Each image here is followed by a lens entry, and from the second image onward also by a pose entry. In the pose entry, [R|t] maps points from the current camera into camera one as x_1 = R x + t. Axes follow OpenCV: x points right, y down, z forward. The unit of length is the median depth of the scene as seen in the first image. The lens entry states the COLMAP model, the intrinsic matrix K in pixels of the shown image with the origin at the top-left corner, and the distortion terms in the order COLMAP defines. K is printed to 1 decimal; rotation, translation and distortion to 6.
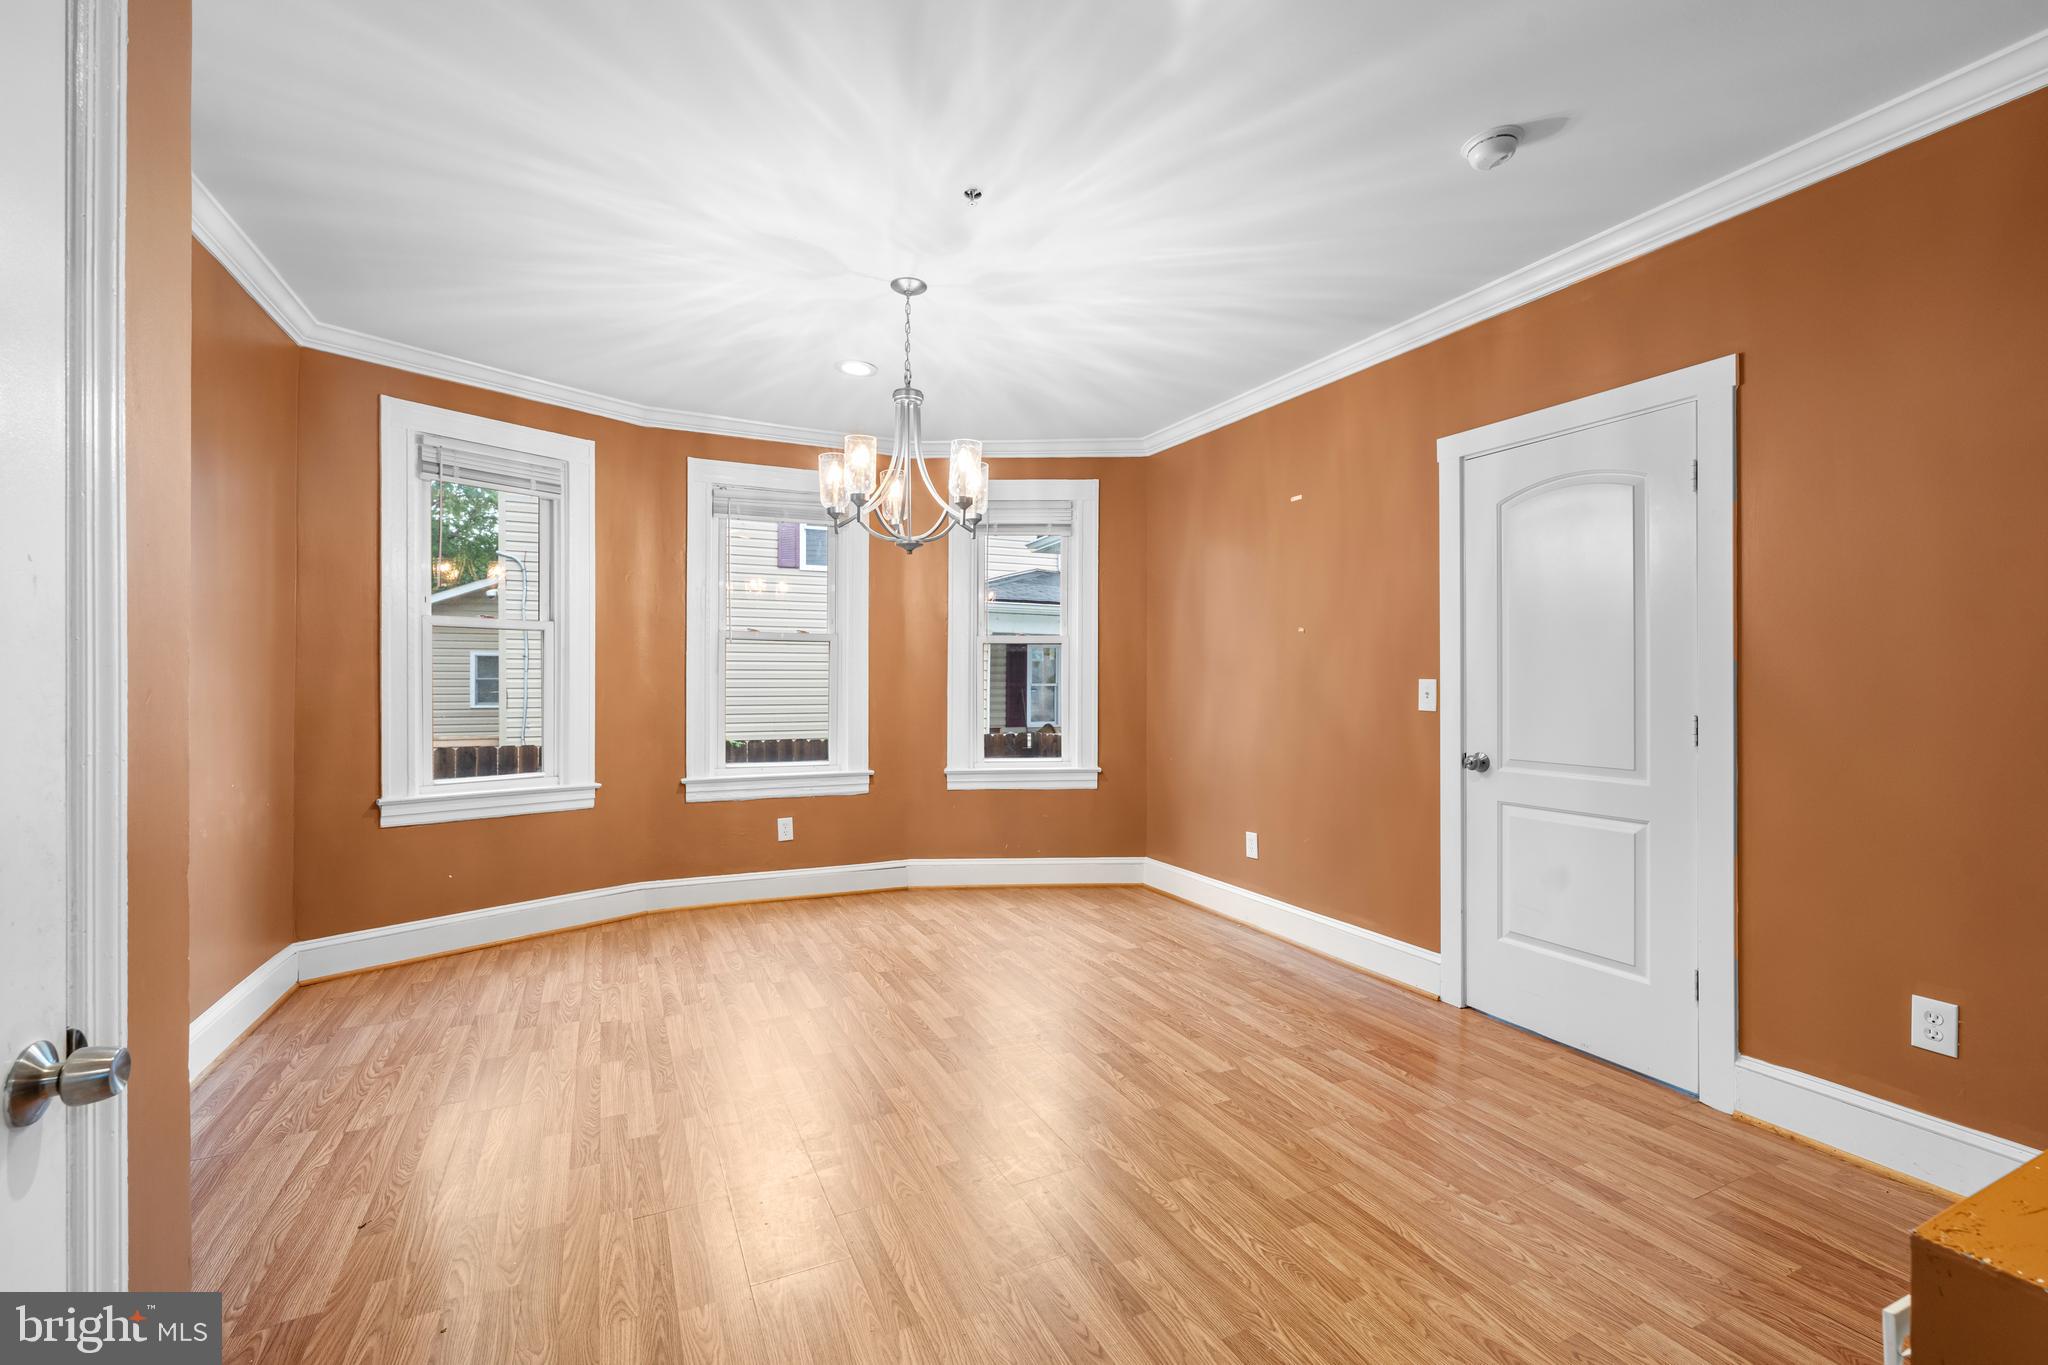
lens RADIAL K [[863.3, 0, 989.9], [0, 863.3, 698.1], [0, 0, 1]] dist [0.000619, 0.000208]
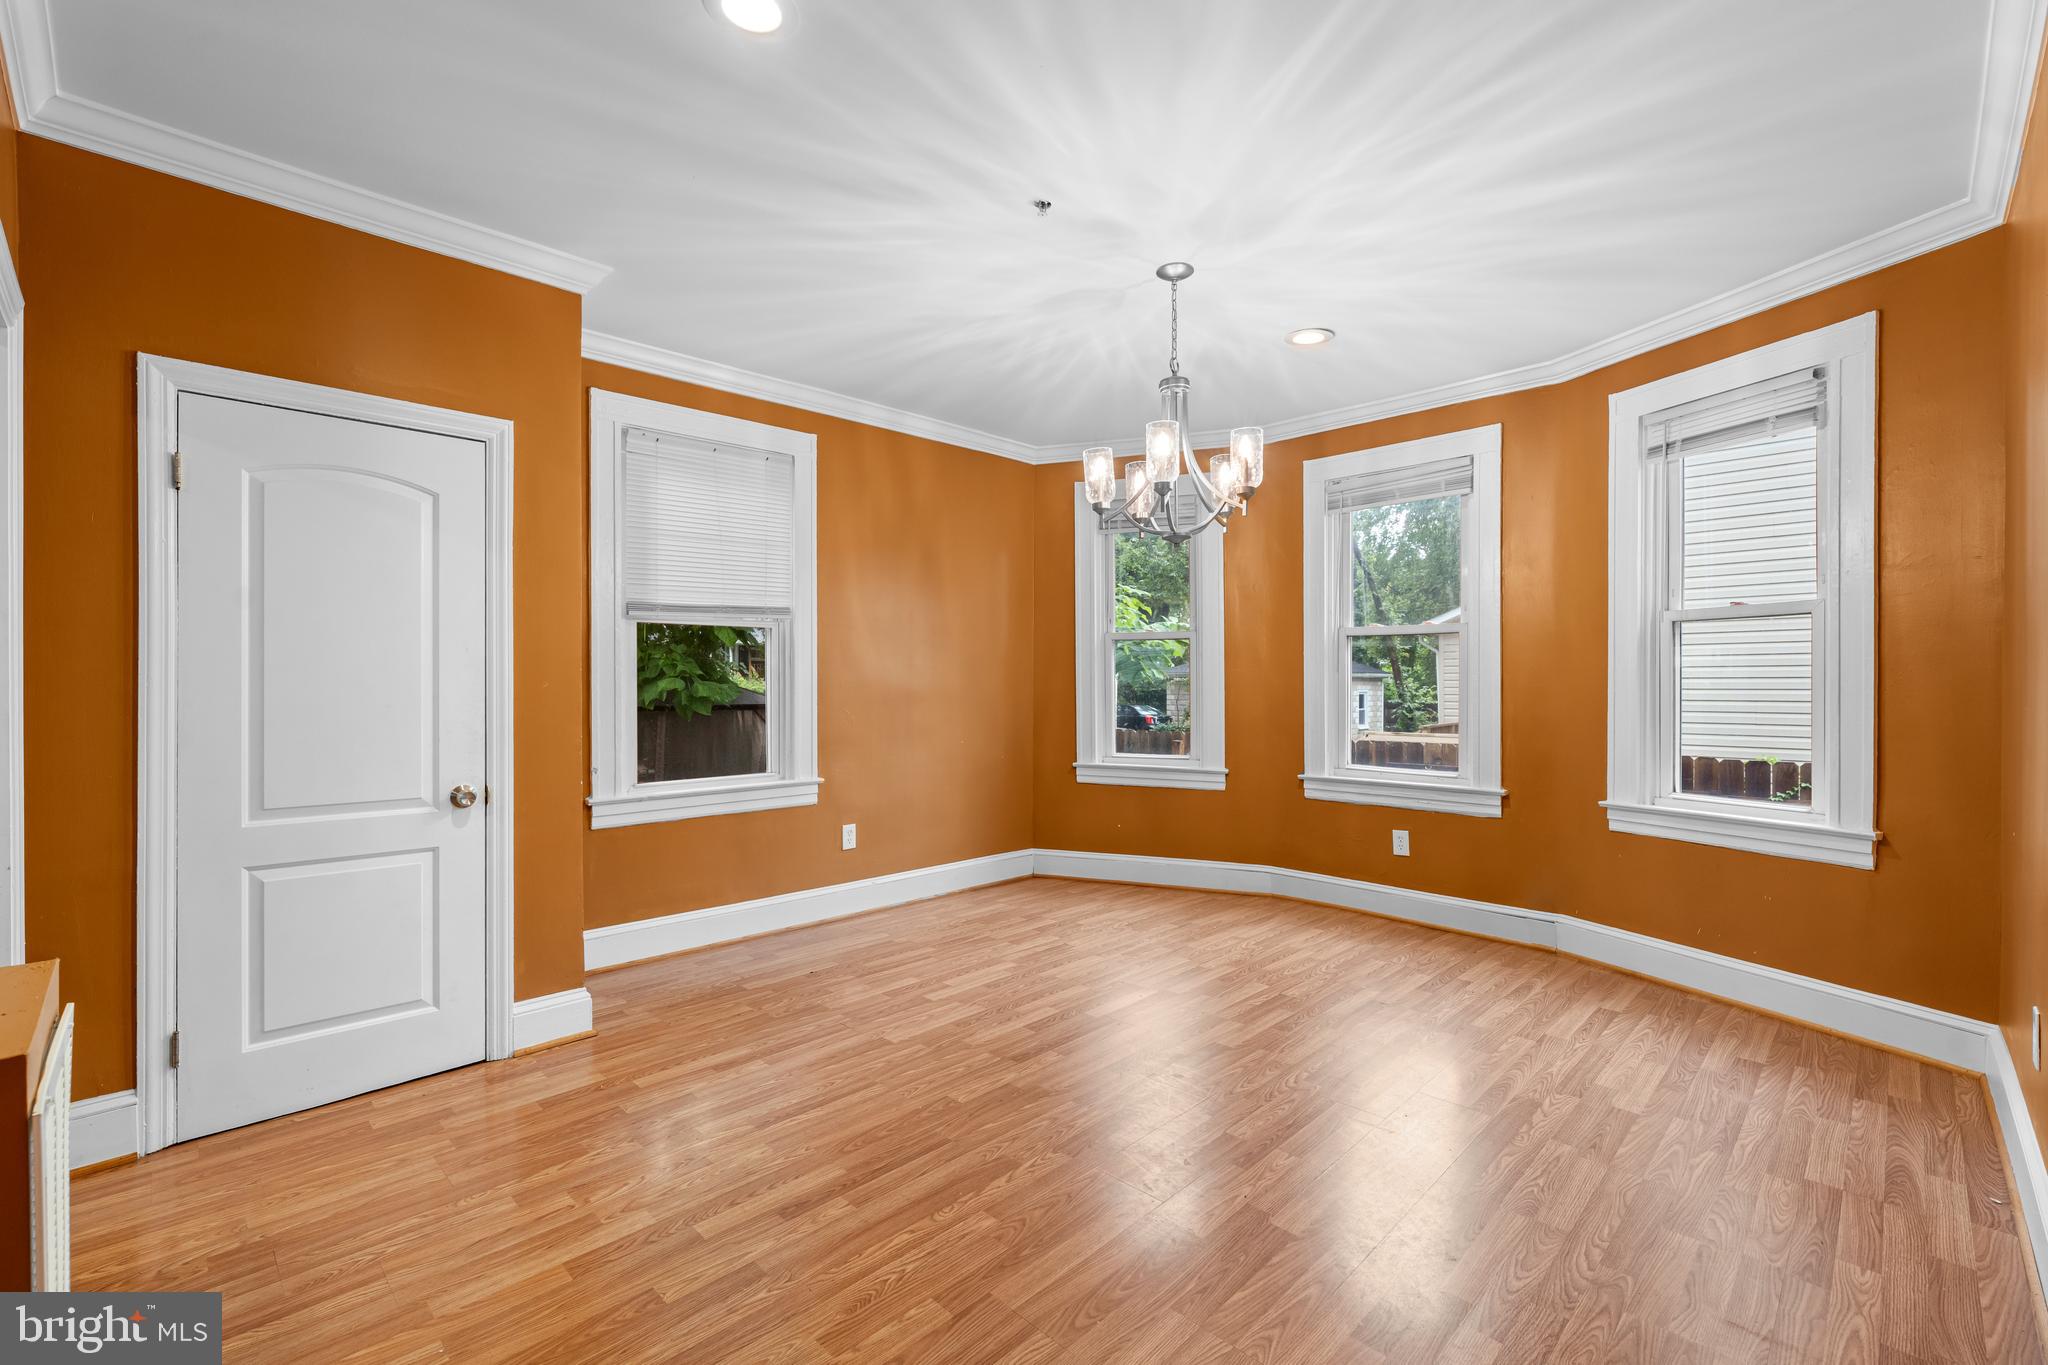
lens RADIAL K [[869.2, 0, 1022.4], [0, 869.2, 704.6], [0, 0, 1]] dist [0.001083, 0.000302]
pose [[0.353676, 0.020233, -0.935149, 0.636852], [-0.017005, 0.999740, 0.015199, -0.000795], [0.935214, 0.010526, 0.353928, 0.409576]]
